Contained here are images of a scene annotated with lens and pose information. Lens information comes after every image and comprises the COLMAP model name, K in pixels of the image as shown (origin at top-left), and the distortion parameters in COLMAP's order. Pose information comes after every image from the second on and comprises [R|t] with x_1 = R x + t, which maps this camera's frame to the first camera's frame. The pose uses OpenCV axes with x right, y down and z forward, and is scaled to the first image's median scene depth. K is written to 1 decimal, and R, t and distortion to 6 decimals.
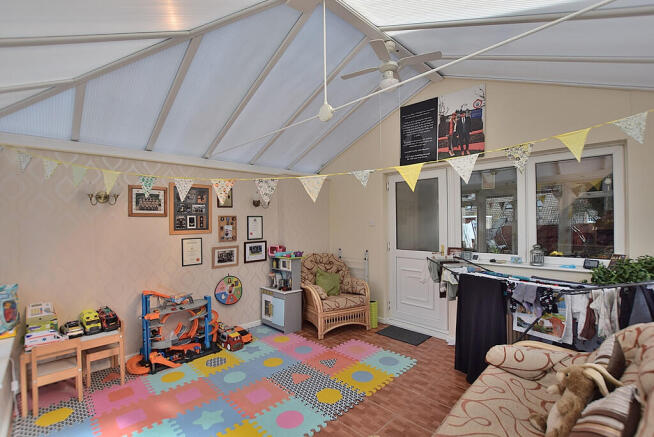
lens RADIAL K [[298.0, 0, 324.8], [0, 298.0, 222.0], [0, 0, 1]] dist [-0.002153, -0.000085]
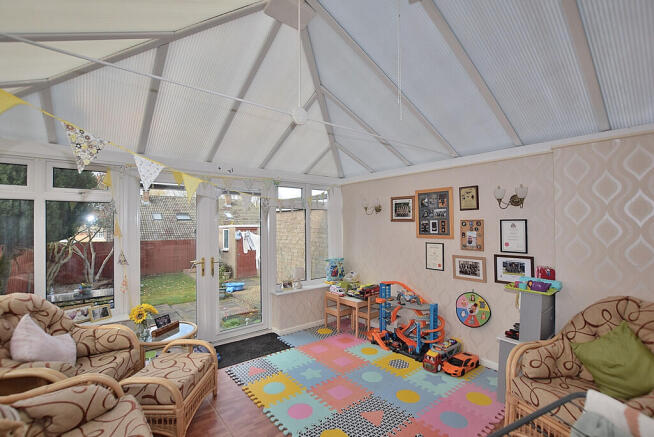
lens RADIAL K [[298.0, 0, 324.8], [0, 298.0, 222.0], [0, 0, 1]] dist [-0.002153, -0.000085]
pose [[-0.088020, 0.012313, -0.996043, 0.557958], [0.008688, 0.999895, 0.011593, -0.028960], [0.996081, -0.007634, -0.088118, 0.689379]]
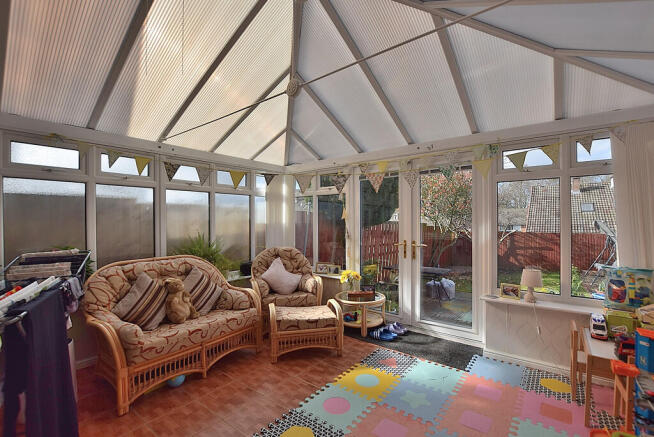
lens RADIAL K [[298.0, 0, 324.8], [0, 298.0, 222.0], [0, 0, 1]] dist [-0.002153, -0.000085]
pose [[-0.990854, 0.024483, -0.132698, 0.023056], [0.024650, 0.999696, 0.000382, 0.028035], [0.132667, -0.002893, -0.991157, 1.147774]]
